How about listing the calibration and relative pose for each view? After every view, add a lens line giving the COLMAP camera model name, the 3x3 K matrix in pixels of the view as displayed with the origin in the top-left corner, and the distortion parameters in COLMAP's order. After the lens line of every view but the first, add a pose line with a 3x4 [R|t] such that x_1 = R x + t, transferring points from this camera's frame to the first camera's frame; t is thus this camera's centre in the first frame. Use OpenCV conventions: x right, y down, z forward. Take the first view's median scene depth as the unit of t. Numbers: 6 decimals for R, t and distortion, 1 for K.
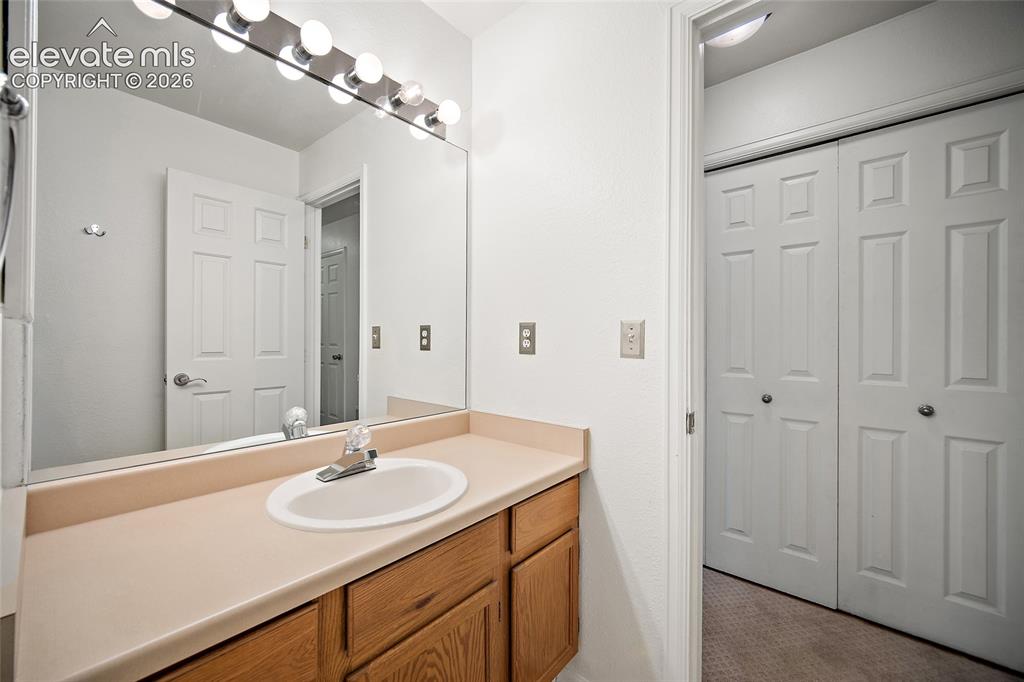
lens RADIAL K [[409.6, 0, 513.0], [0, 409.6, 333.2], [0, 0, 1]] dist [-0.003103, 0.000702]
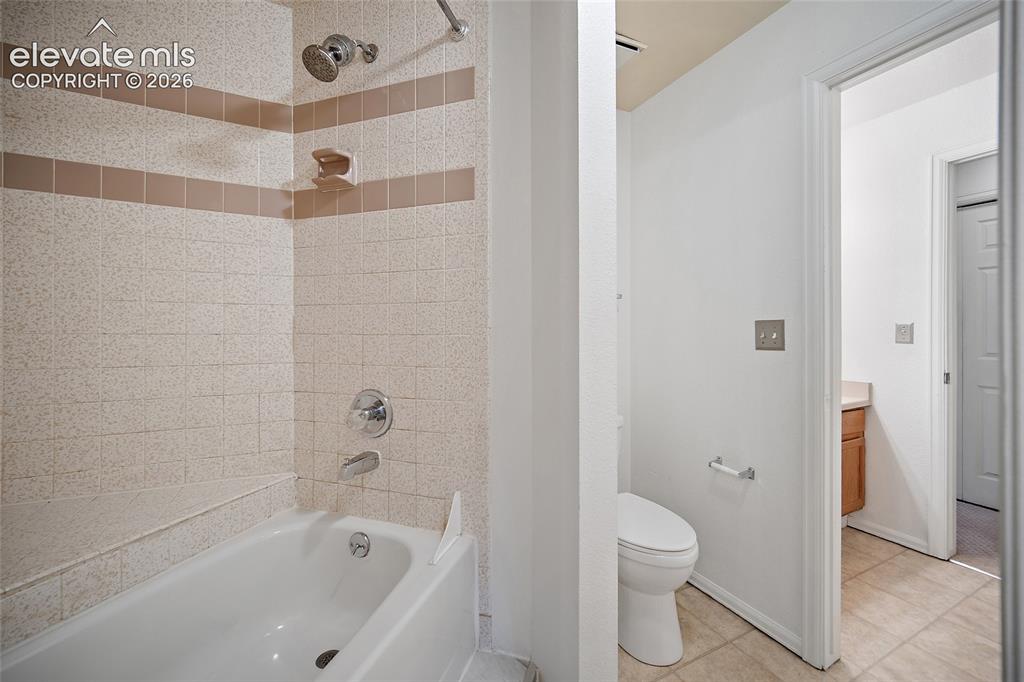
lens RADIAL K [[409.6, 0, 513.0], [0, 409.6, 333.2], [0, 0, 1]] dist [-0.003103, 0.000702]
pose [[0.921301, -0.001527, -0.388847, -0.575419], [0.004037, 0.999976, 0.005638, -0.001869], [0.388829, -0.006764, 0.921285, -1.283671]]
